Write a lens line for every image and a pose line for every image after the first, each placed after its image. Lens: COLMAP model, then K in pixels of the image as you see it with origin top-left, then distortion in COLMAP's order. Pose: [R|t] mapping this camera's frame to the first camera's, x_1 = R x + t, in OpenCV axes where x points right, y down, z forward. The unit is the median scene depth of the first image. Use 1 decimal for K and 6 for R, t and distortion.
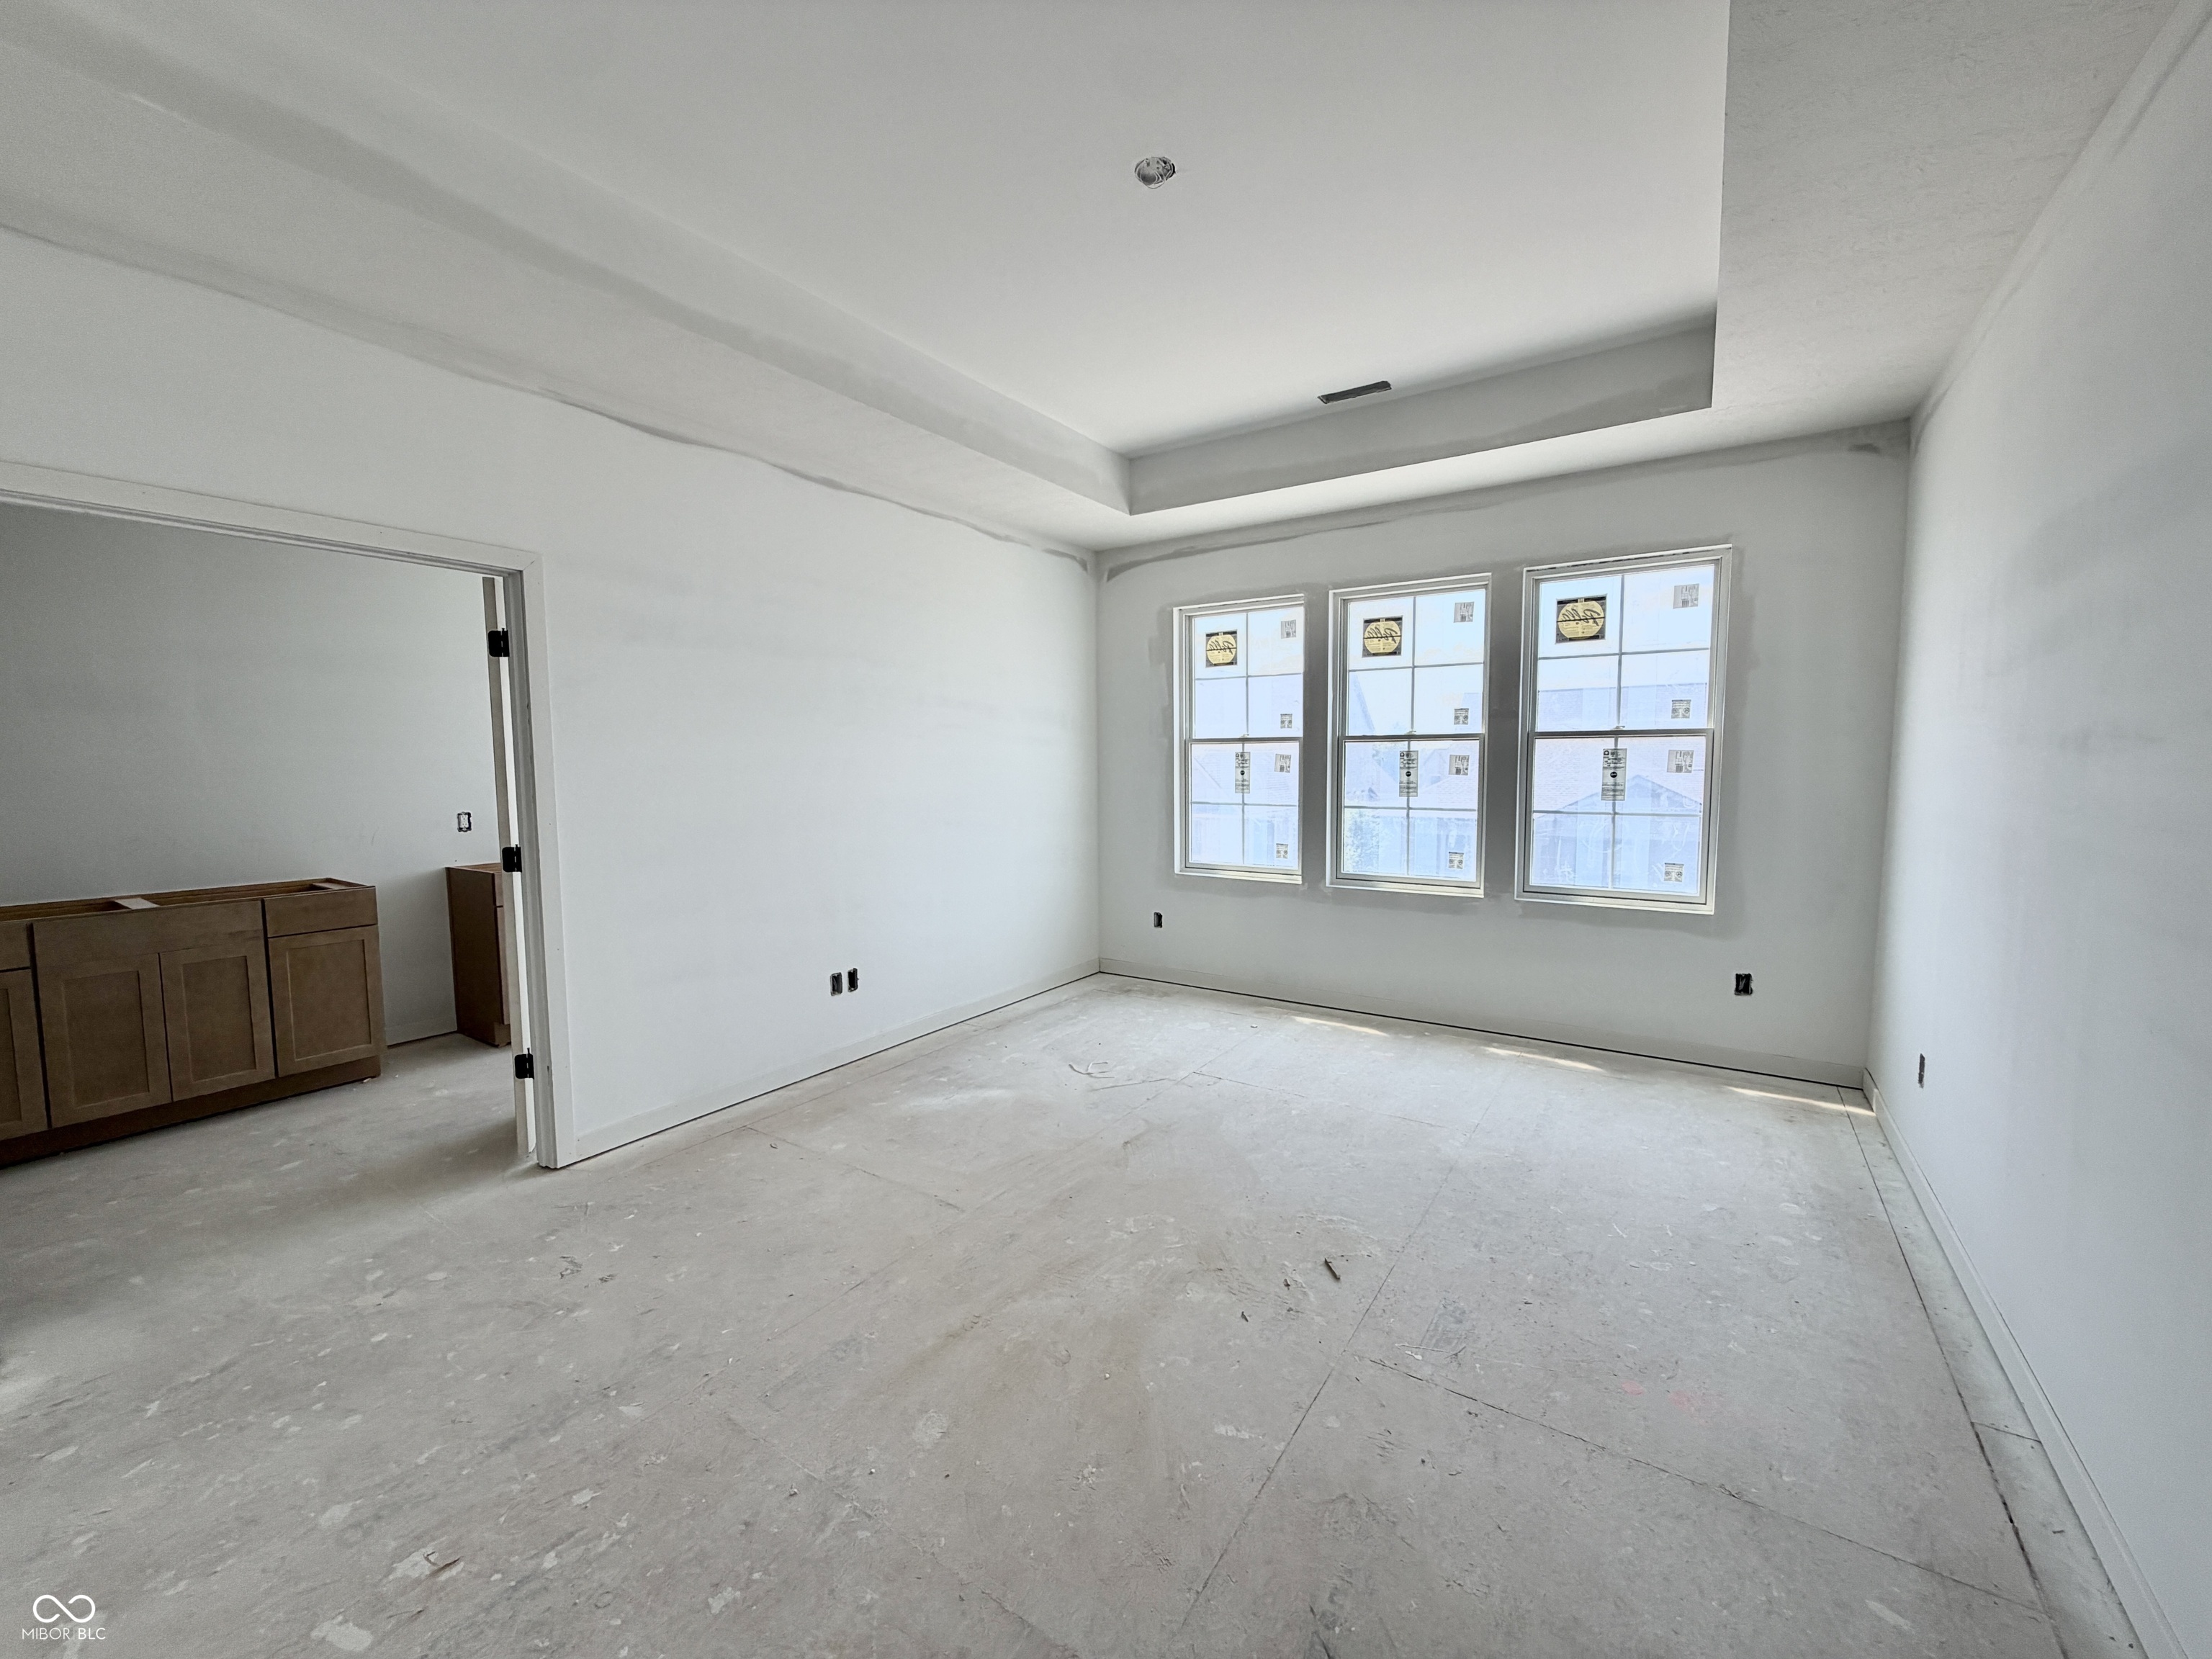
lens RADIAL K [[884.3, 0, 1106.0], [0, 884.3, 829.5], [0, 0, 1]] dist [-0.000788, 0.001191]
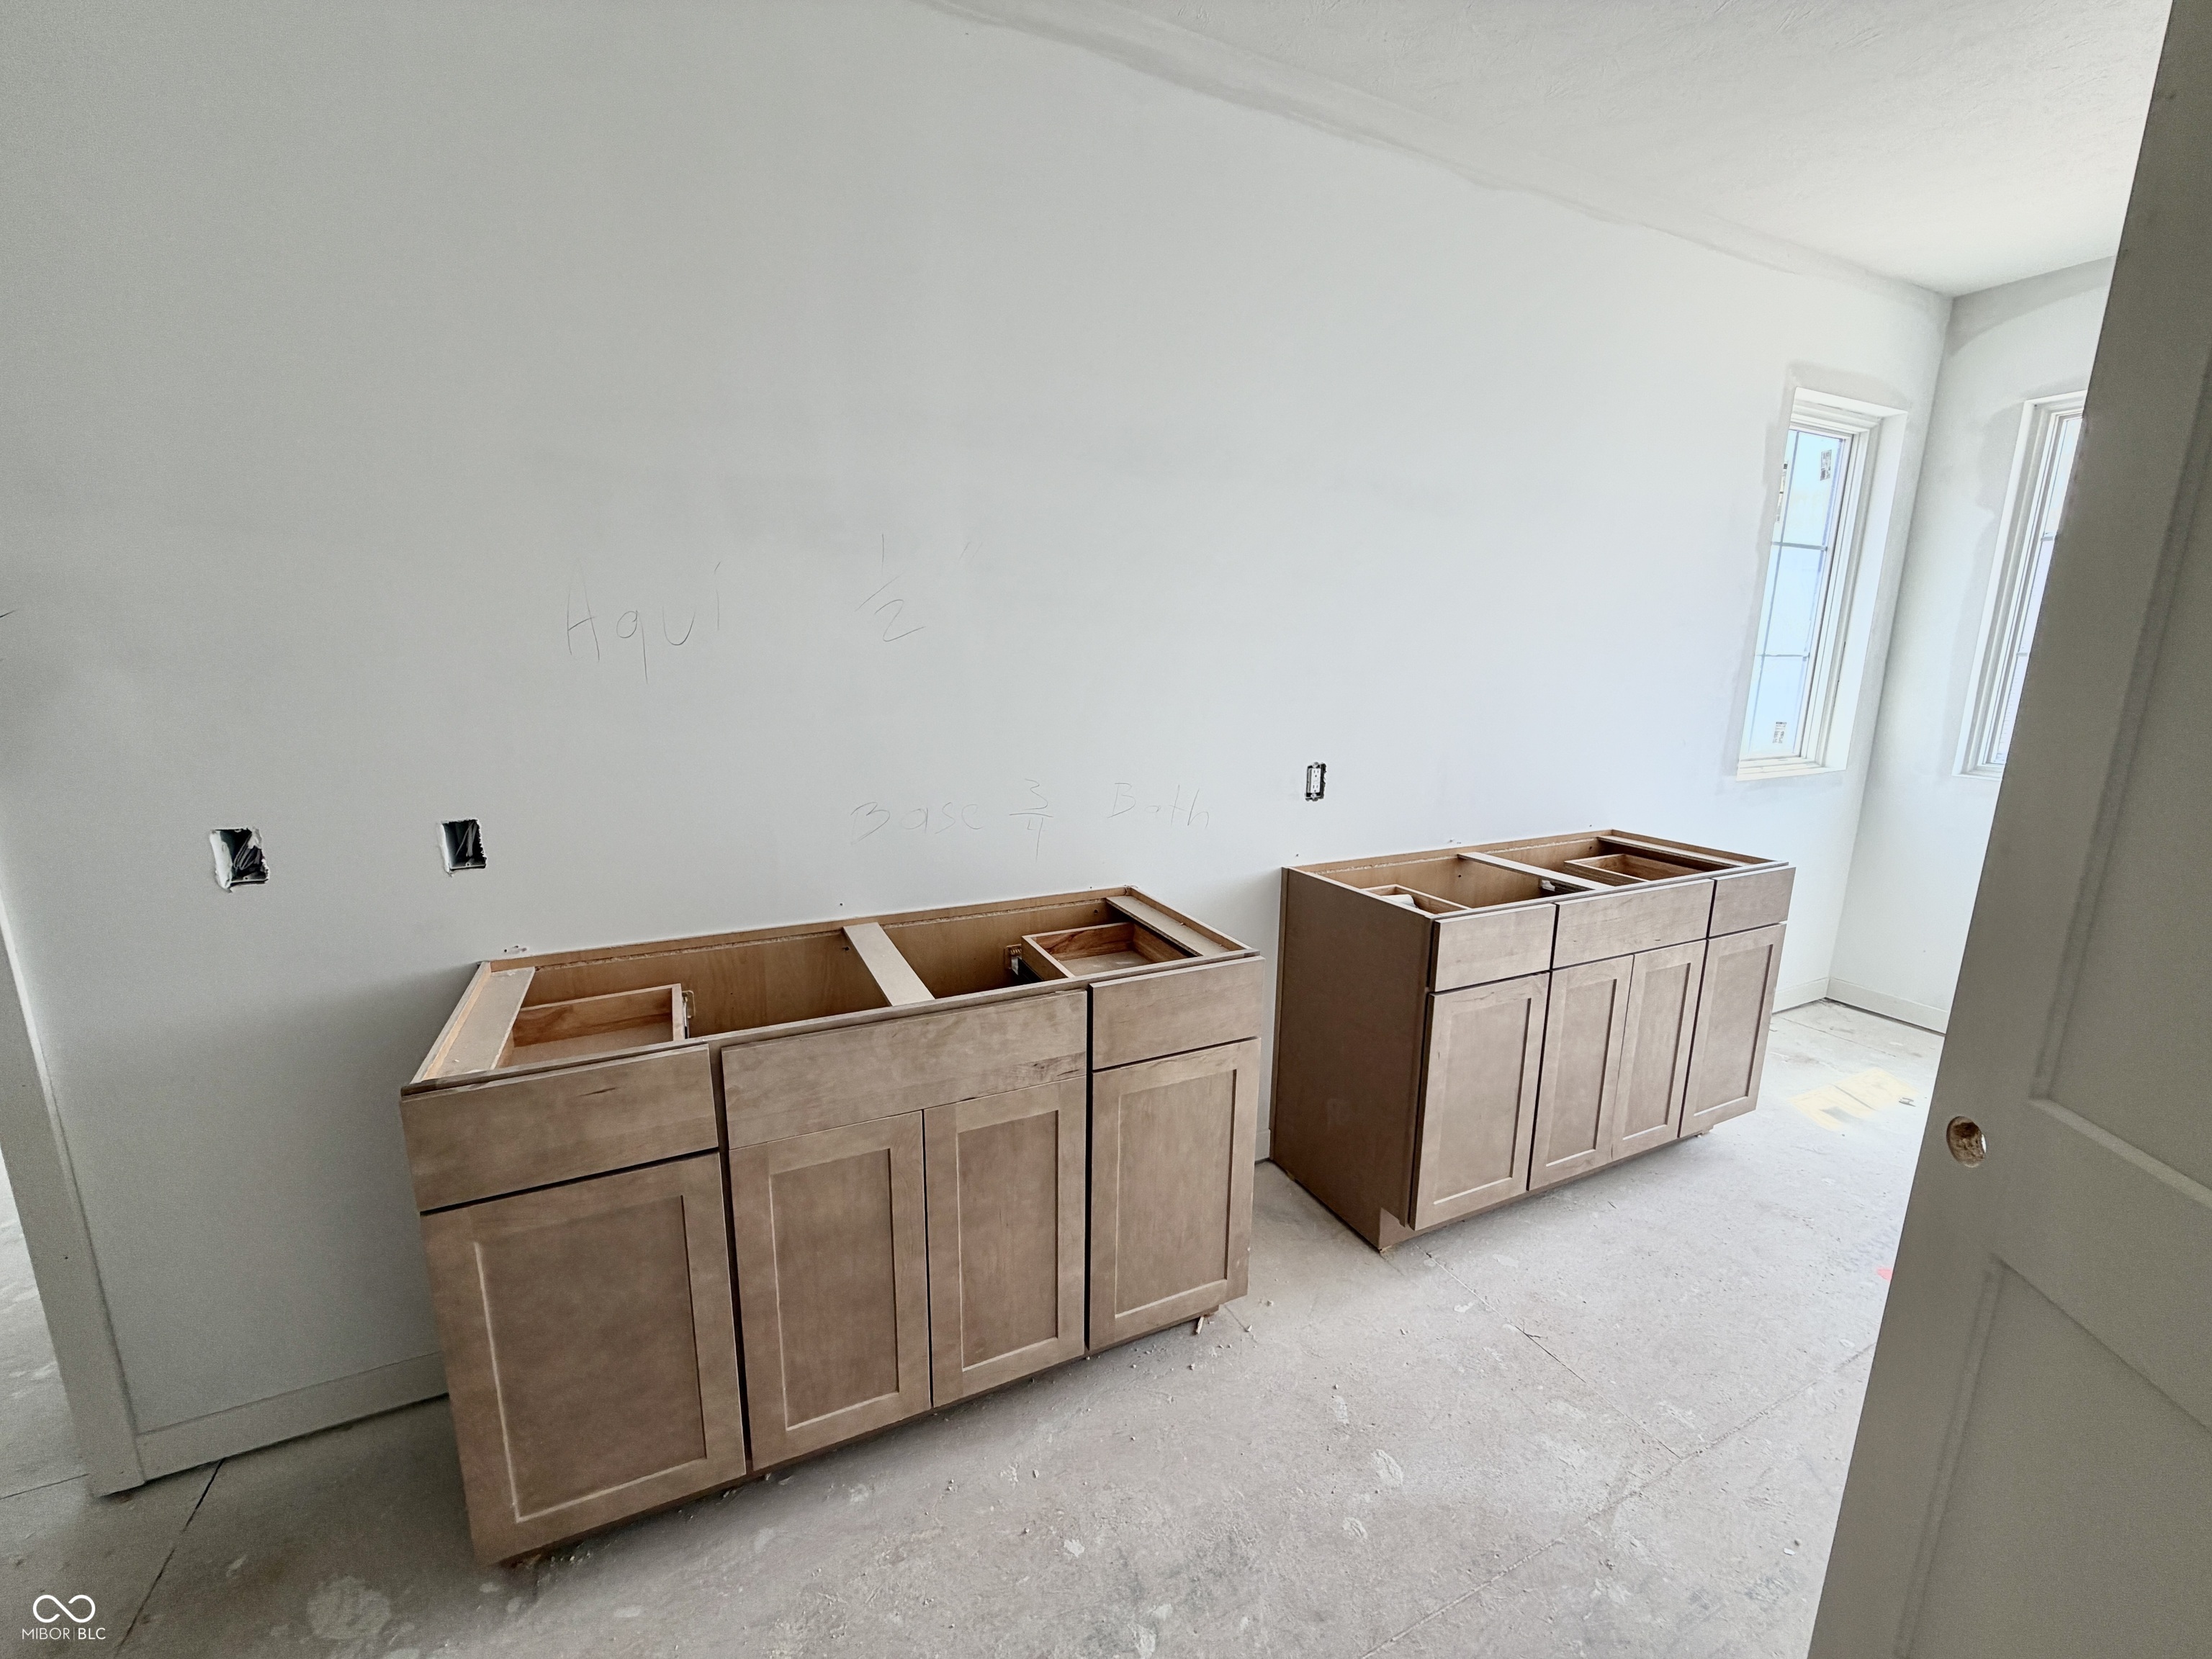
lens RADIAL K [[884.3, 0, 1106.0], [0, 884.3, 829.5], [0, 0, 1]] dist [-0.000788, 0.001191]
pose [[0.854756, 0.122083, -0.504468, -0.776403], [-0.062654, 0.989106, 0.133207, -0.058405], [0.515234, -0.082253, 0.853093, 0.673562]]
